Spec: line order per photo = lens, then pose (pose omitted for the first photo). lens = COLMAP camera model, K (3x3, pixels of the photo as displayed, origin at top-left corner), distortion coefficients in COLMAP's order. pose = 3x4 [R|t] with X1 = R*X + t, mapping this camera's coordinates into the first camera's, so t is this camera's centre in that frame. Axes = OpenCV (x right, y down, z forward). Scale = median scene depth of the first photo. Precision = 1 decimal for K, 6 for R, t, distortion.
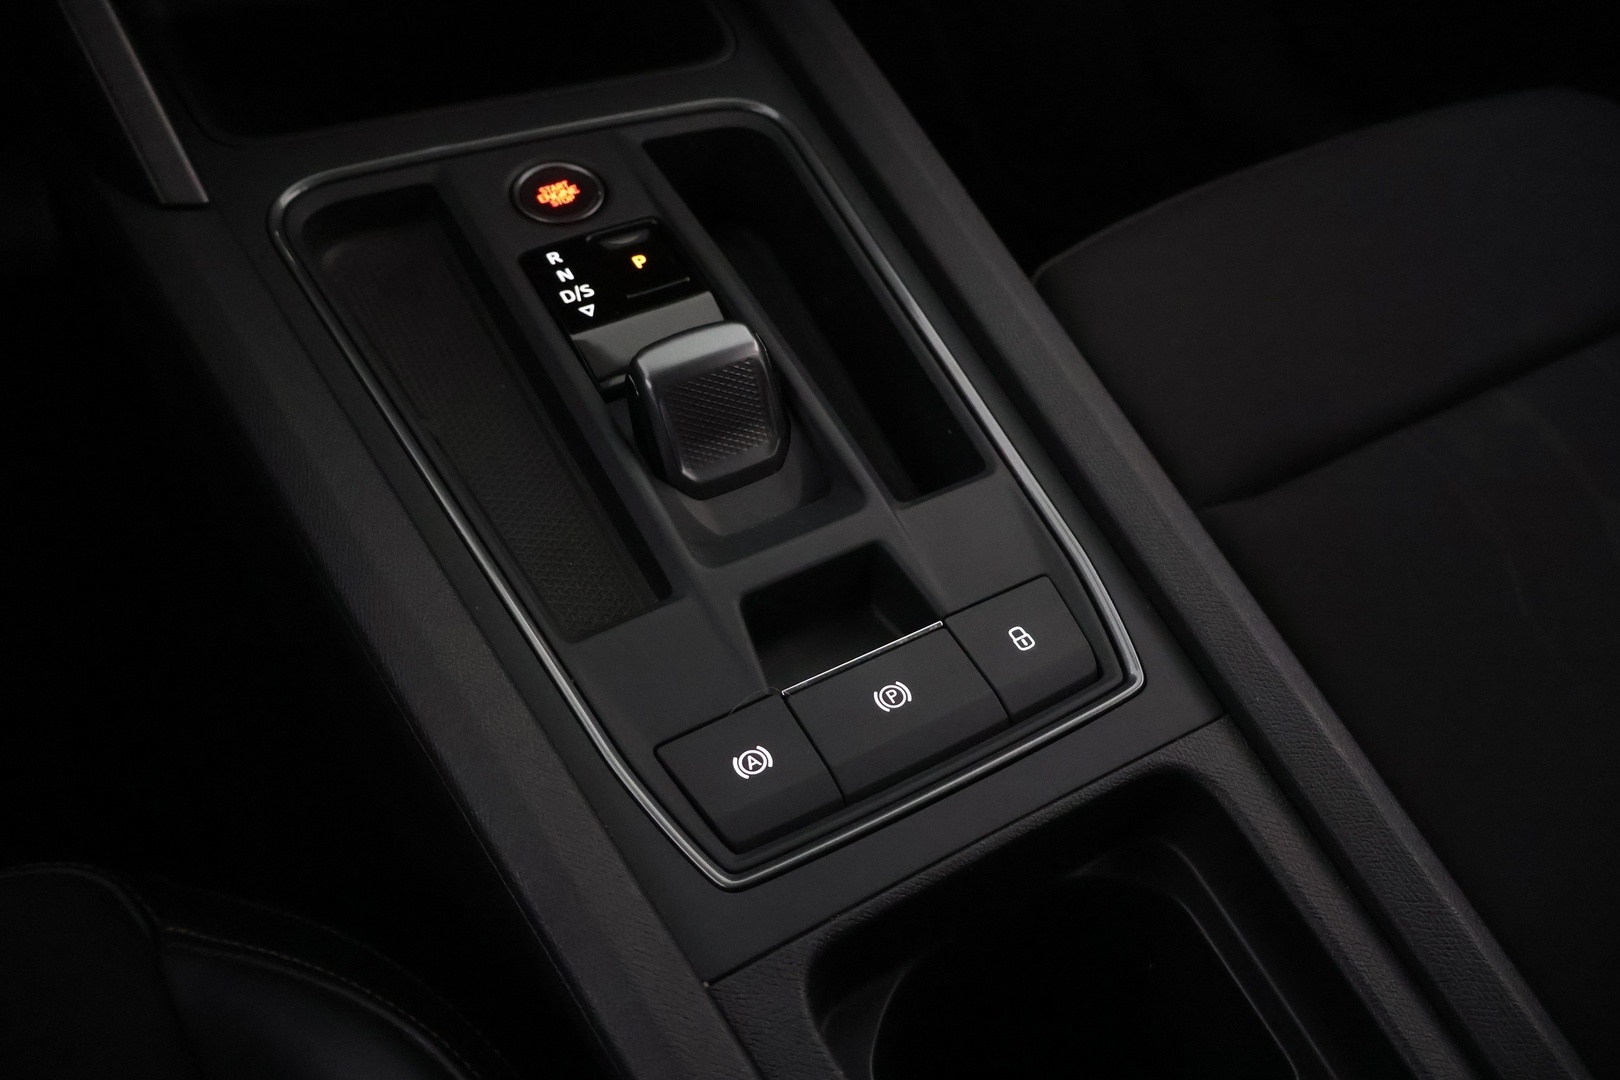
lens RADIAL K [[1410.5, 0, 810.0], [0, 1410.5, 540.0], [0, 0, 1]] dist [0.010741, 0.005204]
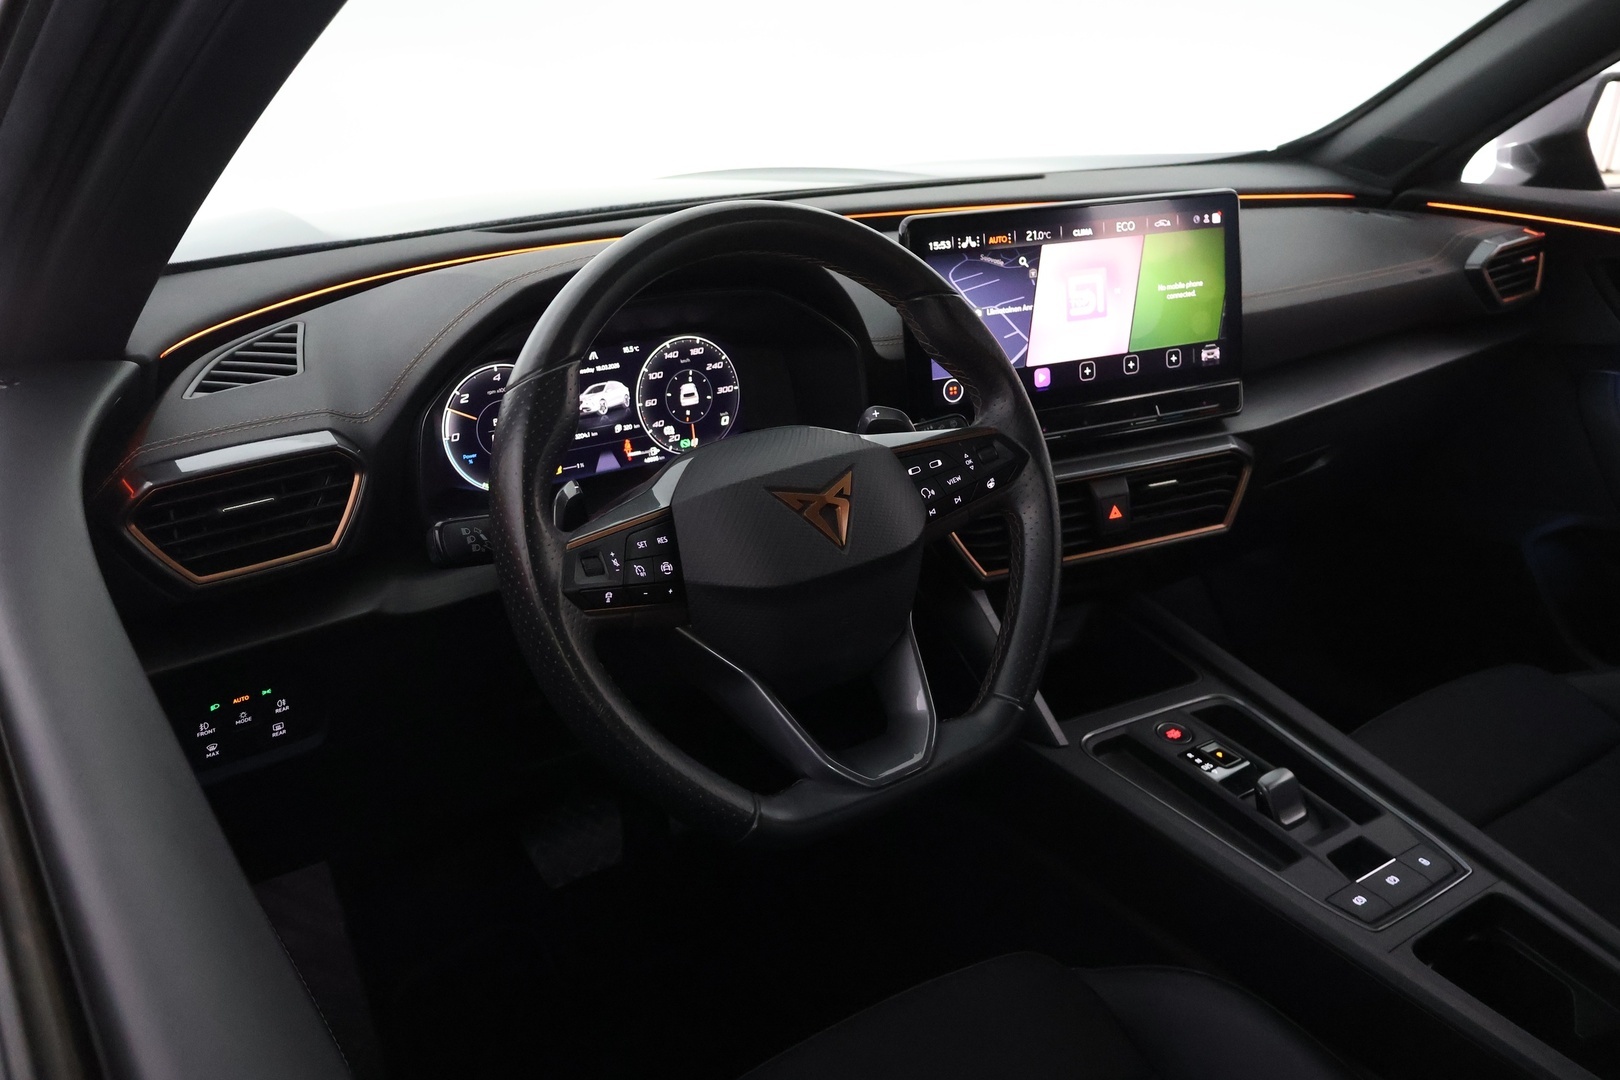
lens RADIAL K [[1410.5, 0, 810.0], [0, 1410.5, 540.0], [0, 0, 1]] dist [0.010741, 0.005204]
pose [[0.995143, -0.064523, 0.074338, -1.038282], [0.089650, 0.905953, -0.413779, 0.454953], [-0.040649, 0.418433, 0.907337, -1.505156]]
